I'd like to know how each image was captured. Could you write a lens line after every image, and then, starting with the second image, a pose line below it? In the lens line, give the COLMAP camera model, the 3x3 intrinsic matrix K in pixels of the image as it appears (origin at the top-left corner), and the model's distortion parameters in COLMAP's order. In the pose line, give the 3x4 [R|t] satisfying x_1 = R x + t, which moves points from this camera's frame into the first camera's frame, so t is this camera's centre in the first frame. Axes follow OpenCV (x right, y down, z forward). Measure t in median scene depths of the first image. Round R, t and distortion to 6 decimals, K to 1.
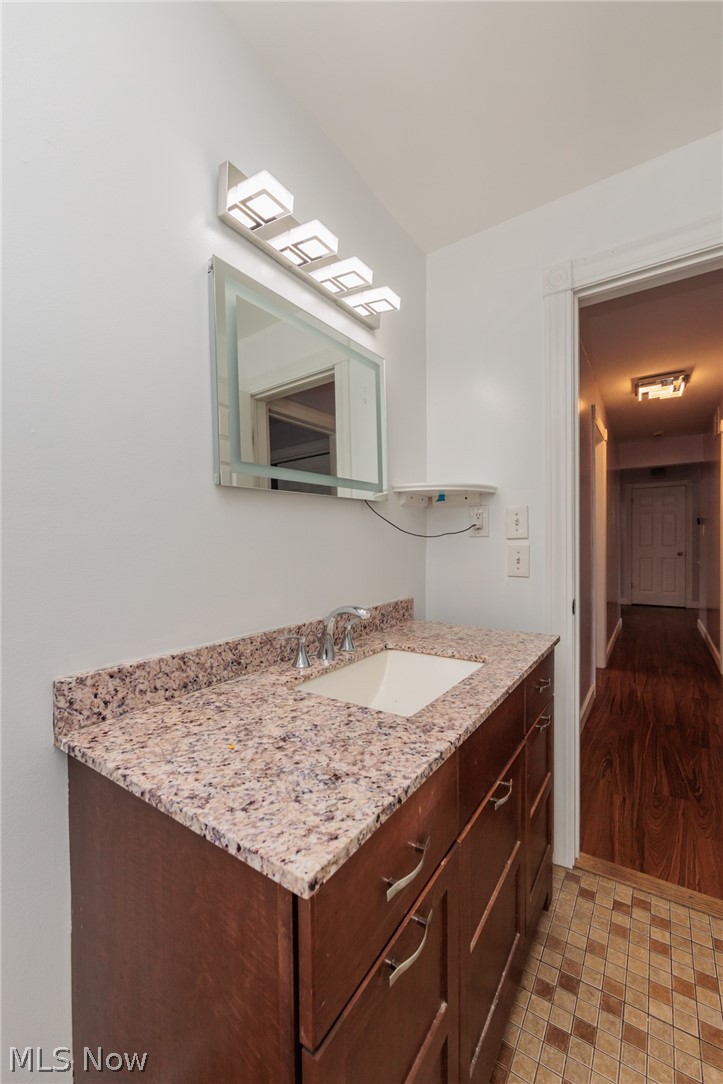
lens RADIAL K [[432.6, 0, 363.1], [0, 432.6, 549.7], [0, 0, 1]] dist [-0.002922, 0.000025]
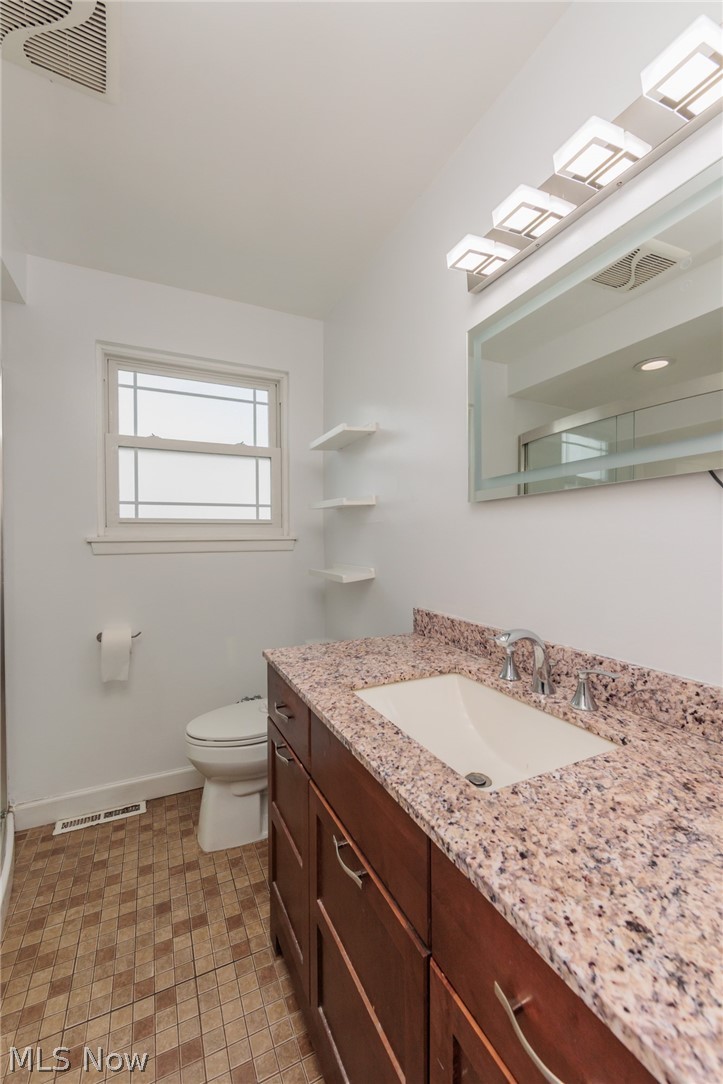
lens RADIAL K [[433.4, 0, 361.5], [0, 433.4, 542.0], [0, 0, 1]] dist [-0.006436, 0.000168]
pose [[-0.497159, 0.020601, -0.867415, 1.050031], [-0.009192, 0.999537, 0.029007, -0.069572], [0.867611, 0.022394, -0.496739, 1.471772]]
